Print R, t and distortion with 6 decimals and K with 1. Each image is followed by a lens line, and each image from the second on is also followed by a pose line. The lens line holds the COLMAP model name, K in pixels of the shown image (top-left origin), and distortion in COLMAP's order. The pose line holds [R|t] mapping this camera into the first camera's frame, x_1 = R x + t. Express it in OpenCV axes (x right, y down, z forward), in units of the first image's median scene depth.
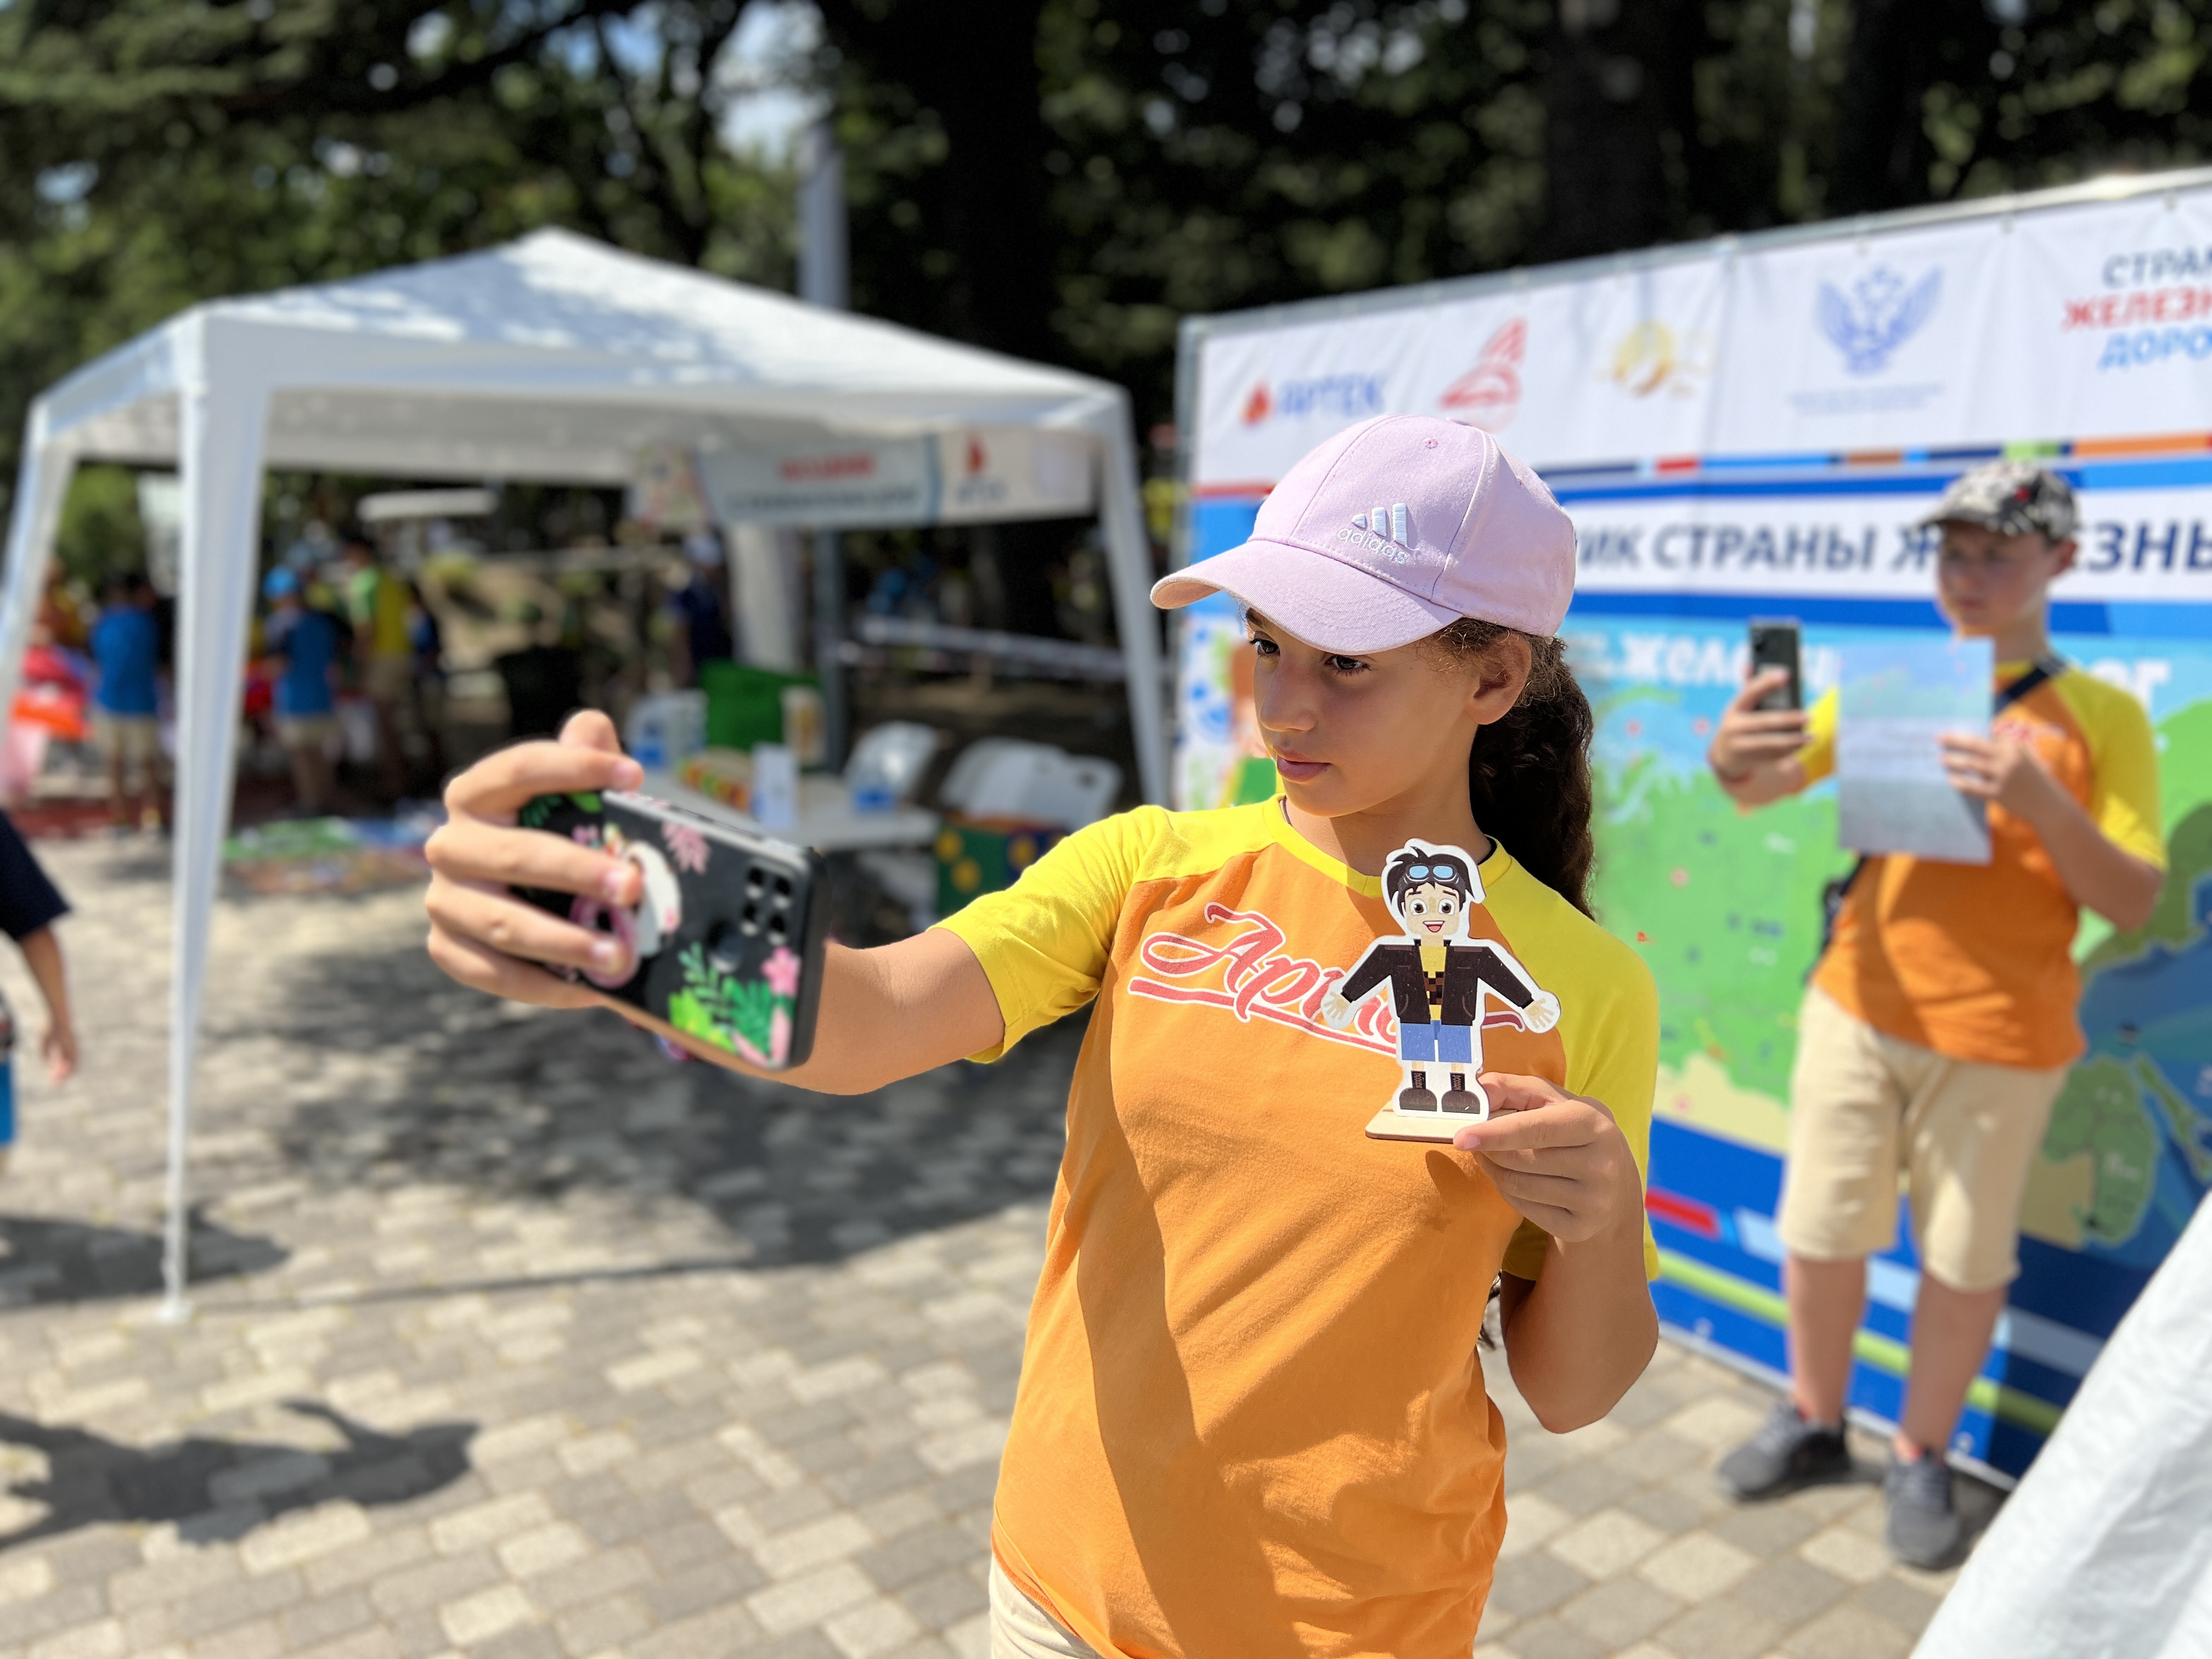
lens RADIAL K [[1677.6, 0, 1106.0], [0, 1677.6, 829.5], [0, 0, 1]] dist [0.004333, 0.004663]
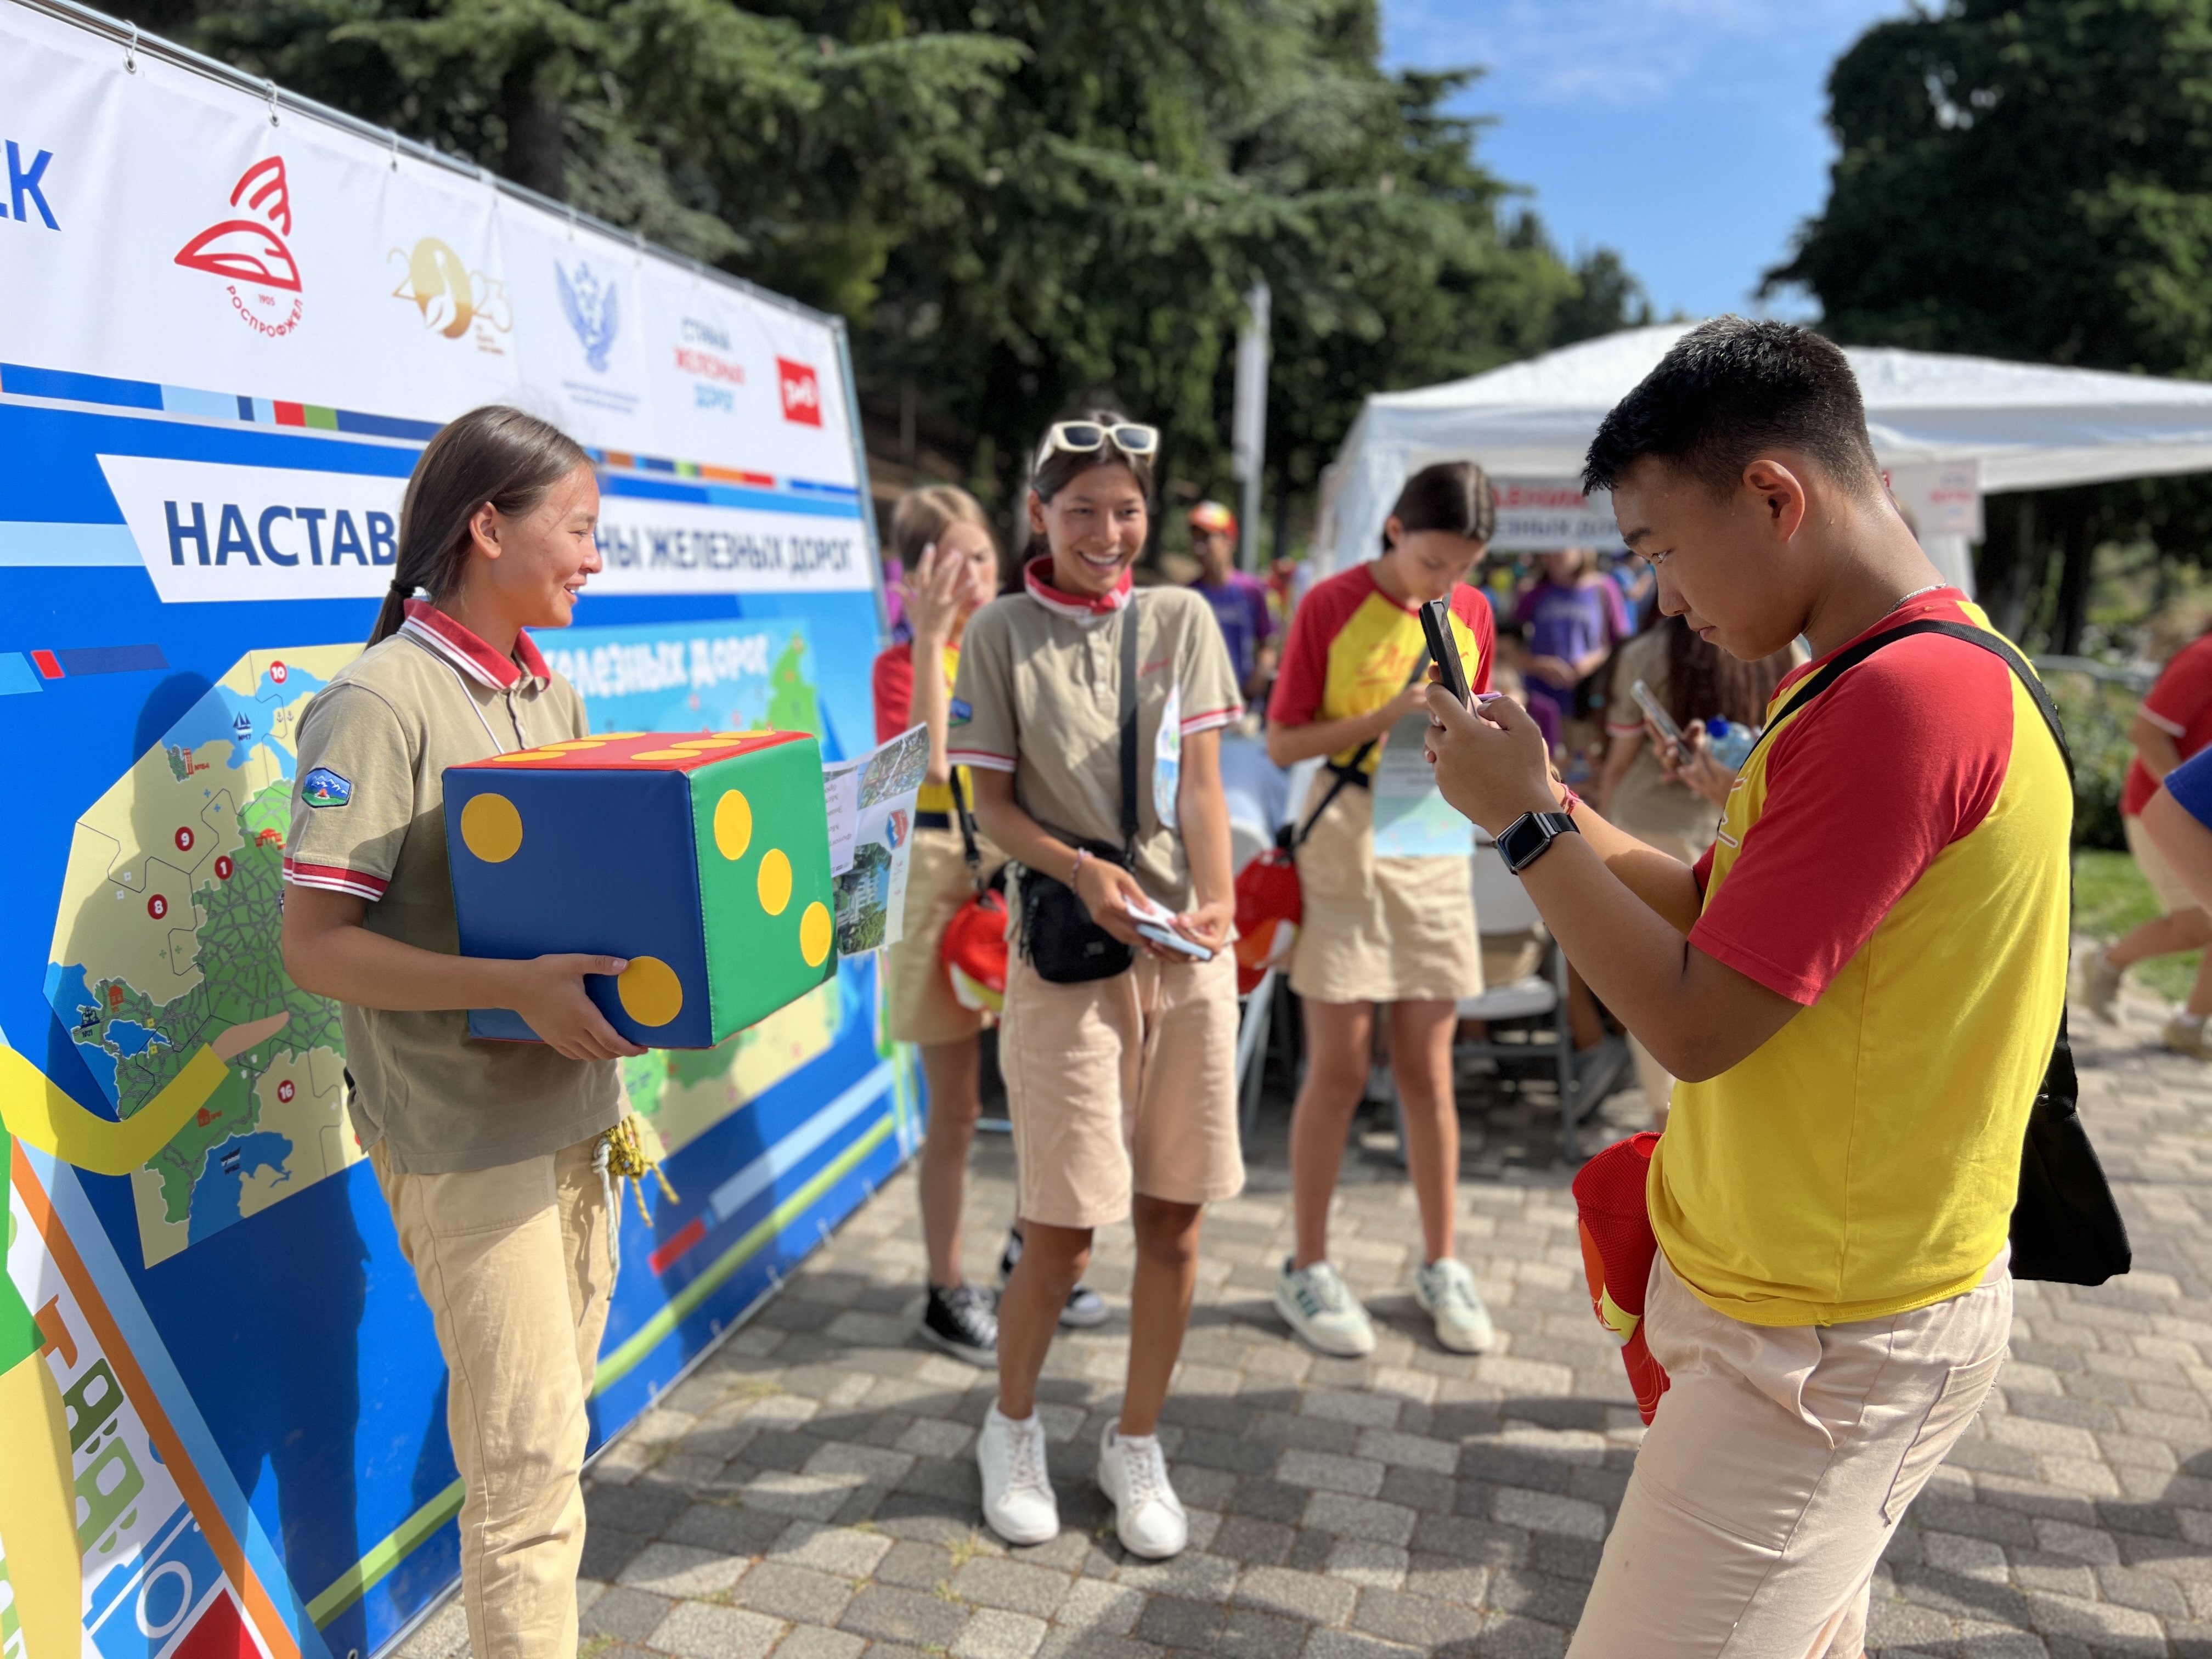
lens RADIAL K [[1677.6, 0, 1106.0], [0, 1677.6, 829.5], [0, 0, 1]] dist [0.004333, 0.004663]
pose [[-0.636590, -0.141764, 0.758060, -0.526048], [0.091009, 0.962282, 0.256381, -0.234593], [-0.765813, 0.232200, -0.599678, 1.409629]]
